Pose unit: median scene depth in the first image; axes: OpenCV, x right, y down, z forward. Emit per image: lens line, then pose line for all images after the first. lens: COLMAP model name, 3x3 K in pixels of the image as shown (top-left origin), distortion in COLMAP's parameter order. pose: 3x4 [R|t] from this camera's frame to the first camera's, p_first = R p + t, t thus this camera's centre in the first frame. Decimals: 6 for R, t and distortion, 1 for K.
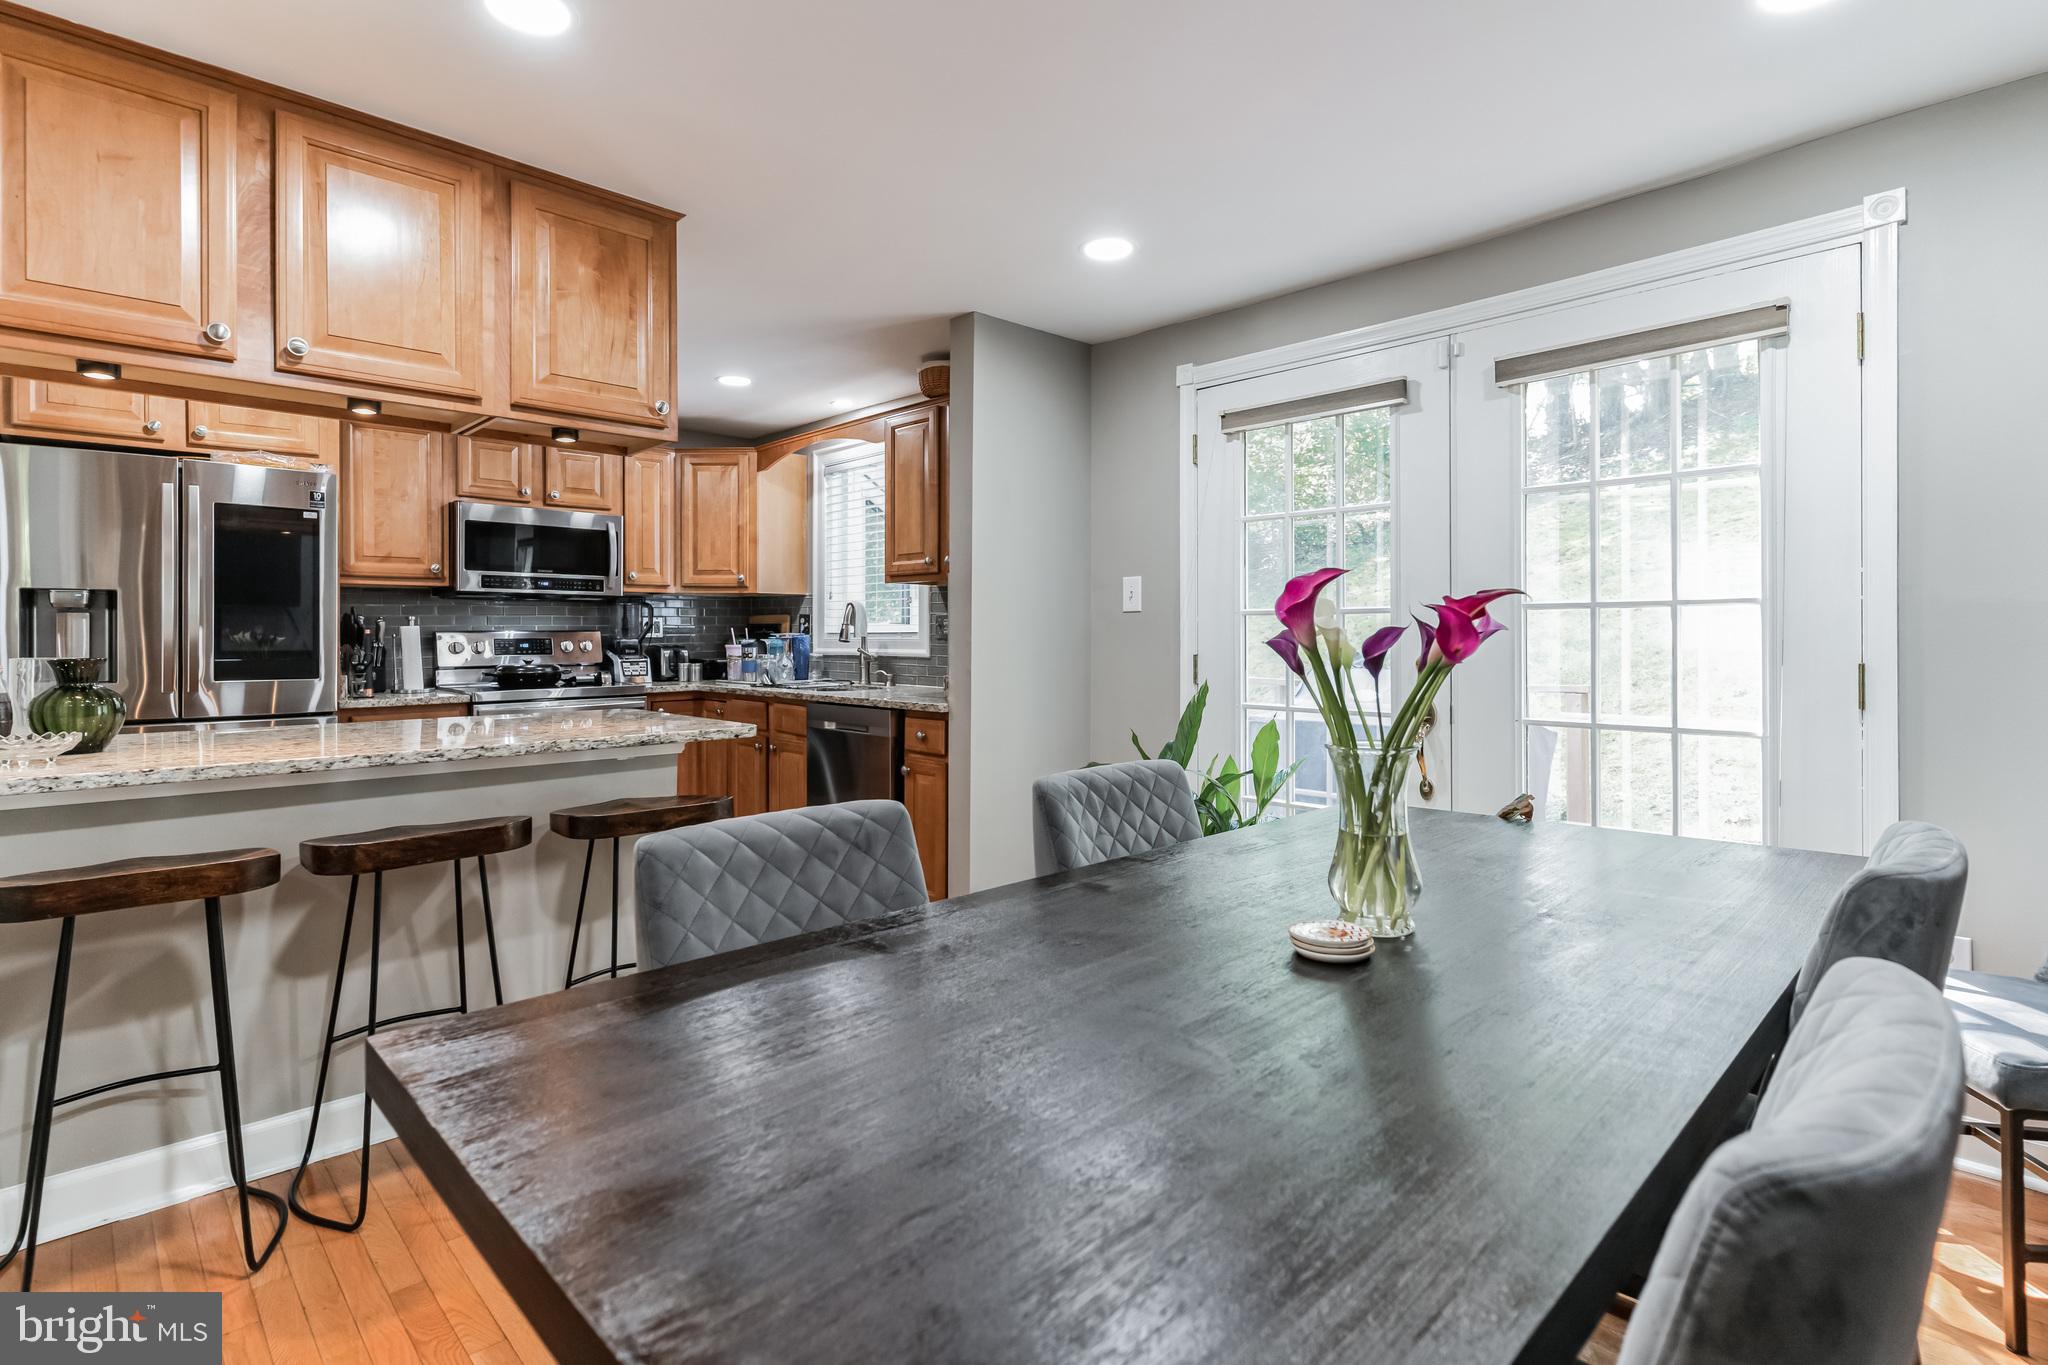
lens RADIAL K [[988.6, 0, 1016.0], [0, 988.6, 648.1], [0, 0, 1]] dist [0.013858, 0.000283]
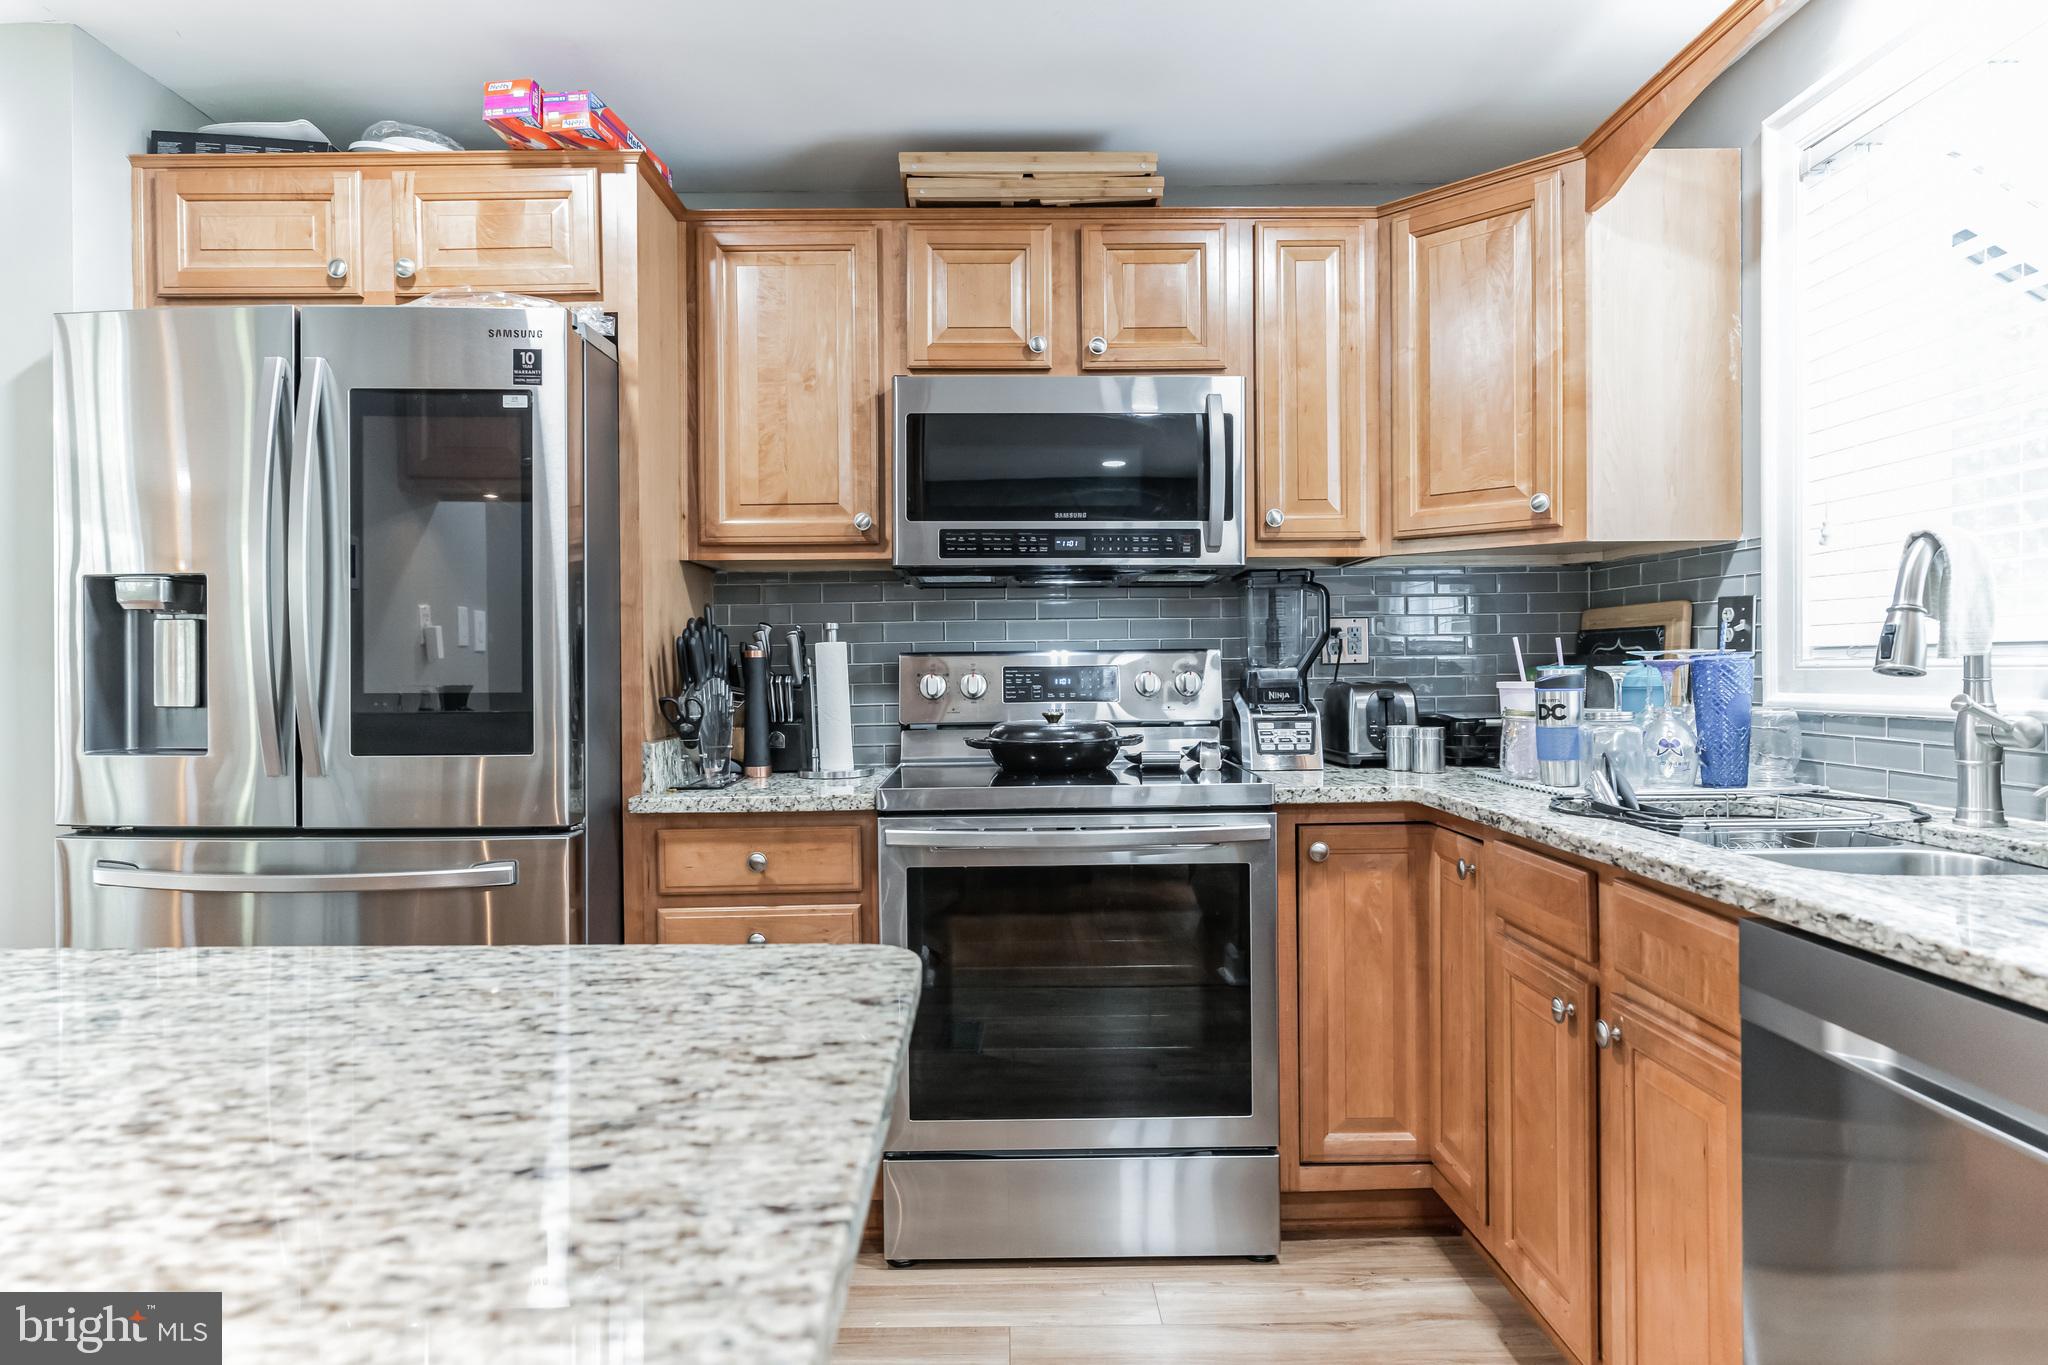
lens RADIAL K [[1185.7, 0, 1024.0], [0, 1185.7, 665.0], [0, 0, 1]] dist [0.000405, 0.001675]
pose [[0.728485, -0.005240, -0.685042, -0.114033], [-0.003263, 0.999933, -0.011119, -0.003998], [0.685054, 0.010335, 0.728419, 0.543252]]
